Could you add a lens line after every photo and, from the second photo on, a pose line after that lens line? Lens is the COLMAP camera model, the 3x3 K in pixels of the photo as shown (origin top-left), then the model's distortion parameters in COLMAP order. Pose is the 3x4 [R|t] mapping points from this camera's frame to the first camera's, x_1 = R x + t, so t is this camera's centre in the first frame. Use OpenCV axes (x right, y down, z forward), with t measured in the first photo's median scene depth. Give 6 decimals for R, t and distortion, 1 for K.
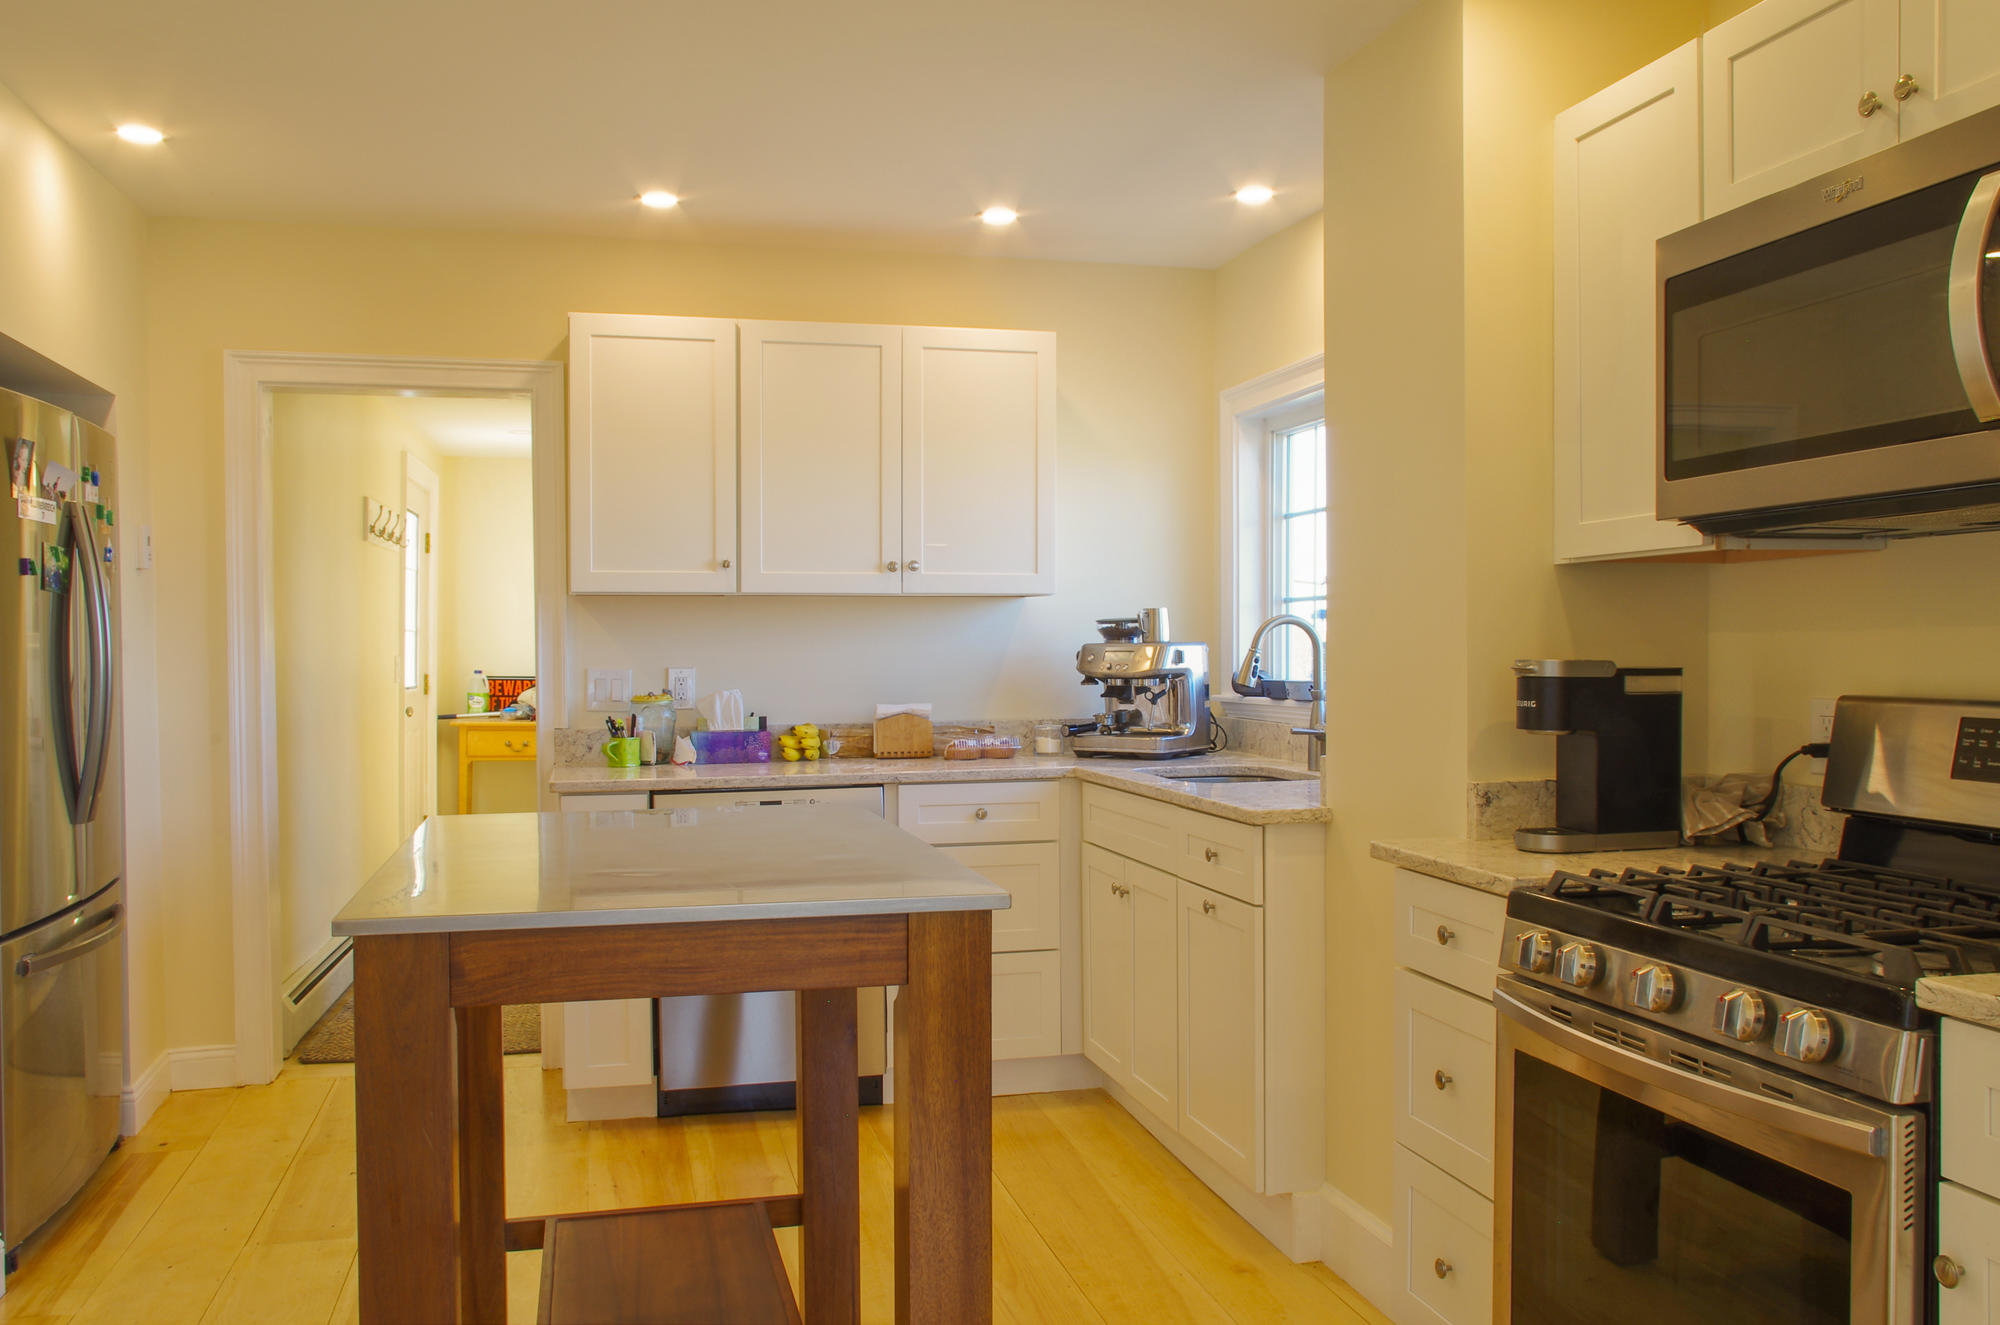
lens RADIAL K [[1645.2, 0, 1009.3], [0, 1645.2, 660.5], [0, 0, 1]] dist [-0.048505, 0.057824]
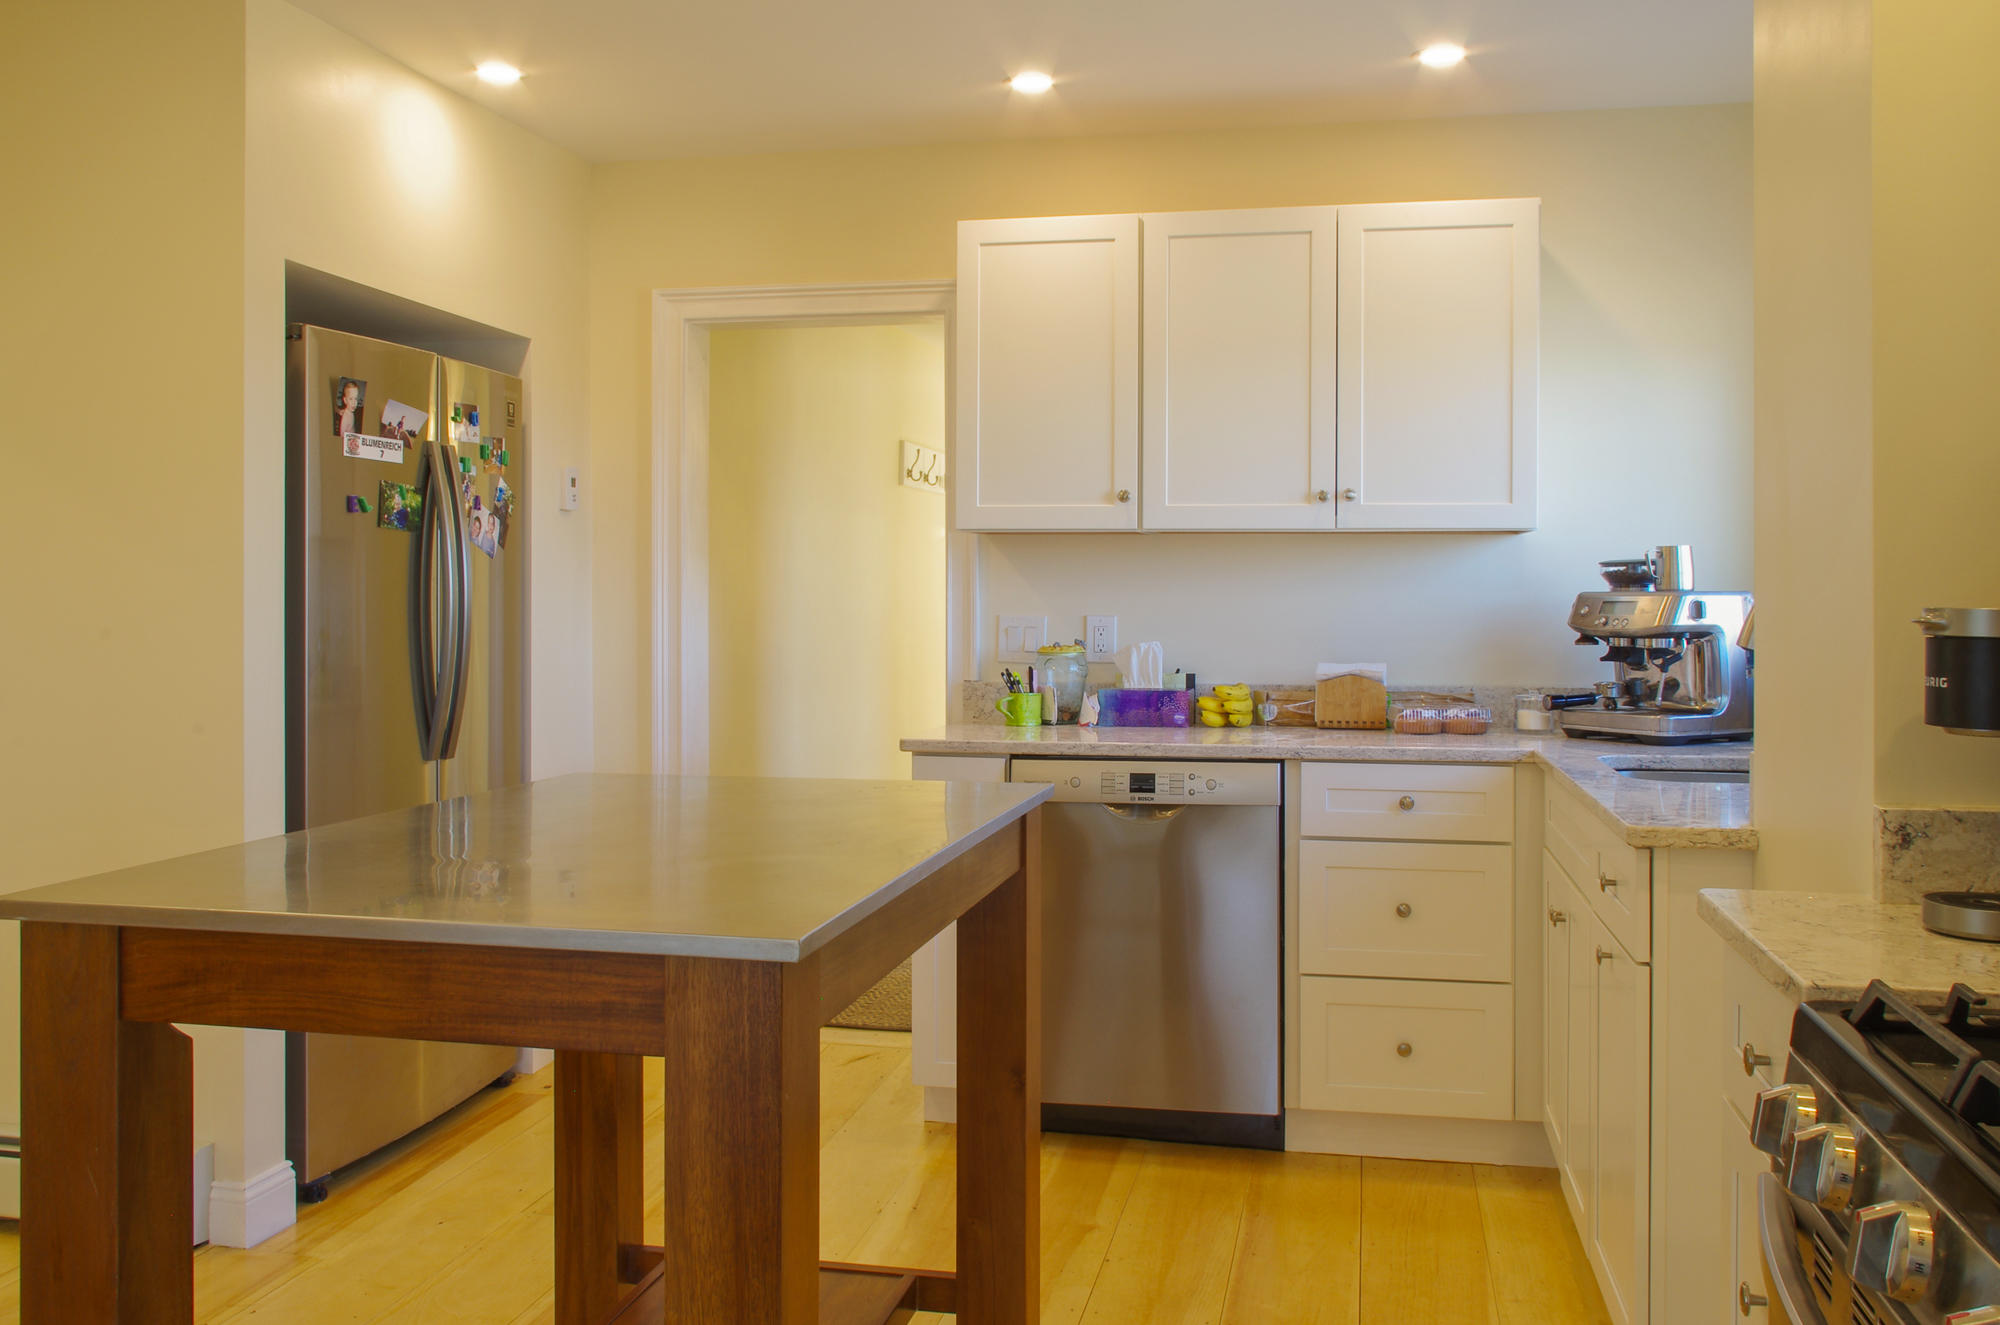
lens RADIAL K [[1681.2, 0, 1013.3], [0, 1681.2, 579.4], [0, 0, 1]] dist [-0.041613, 0.043864]
pose [[0.900558, 0.003881, -0.434718, 0.156138], [-0.013450, 0.999730, -0.018937, 0.002688], [0.434527, 0.022901, 0.900367, 0.173971]]
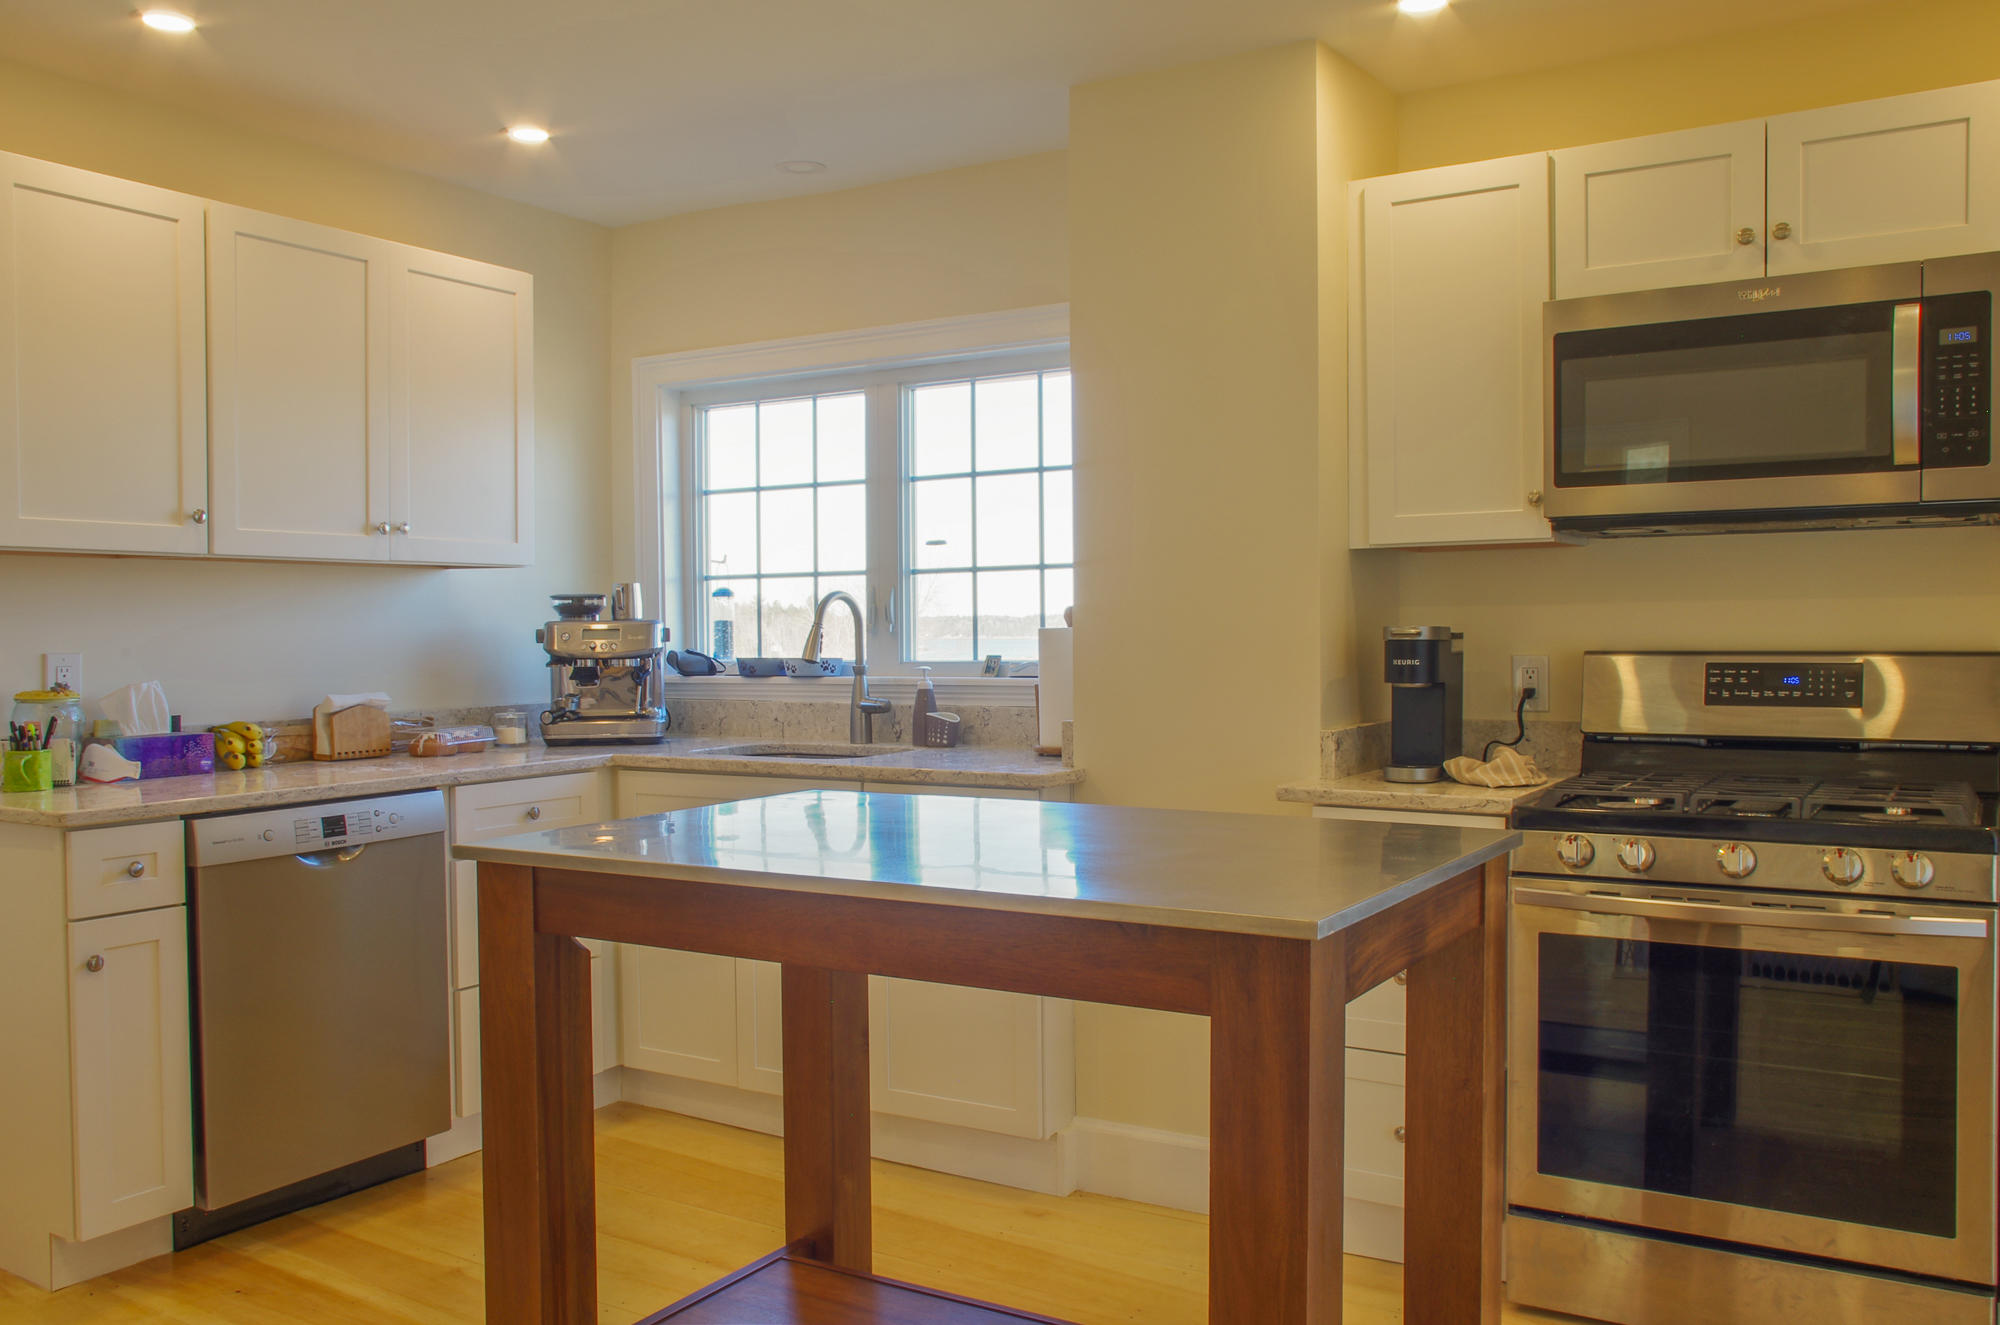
lens RADIAL K [[1642.6, 0, 988.9], [0, 1642.6, 662.6], [0, 0, 1]] dist [-0.046540, 0.071730]
pose [[0.719372, -0.016905, 0.694419, -0.427235], [0.011610, 0.999857, 0.012313, 0.004417], [-0.694528, -0.000795, 0.719465, 0.190036]]
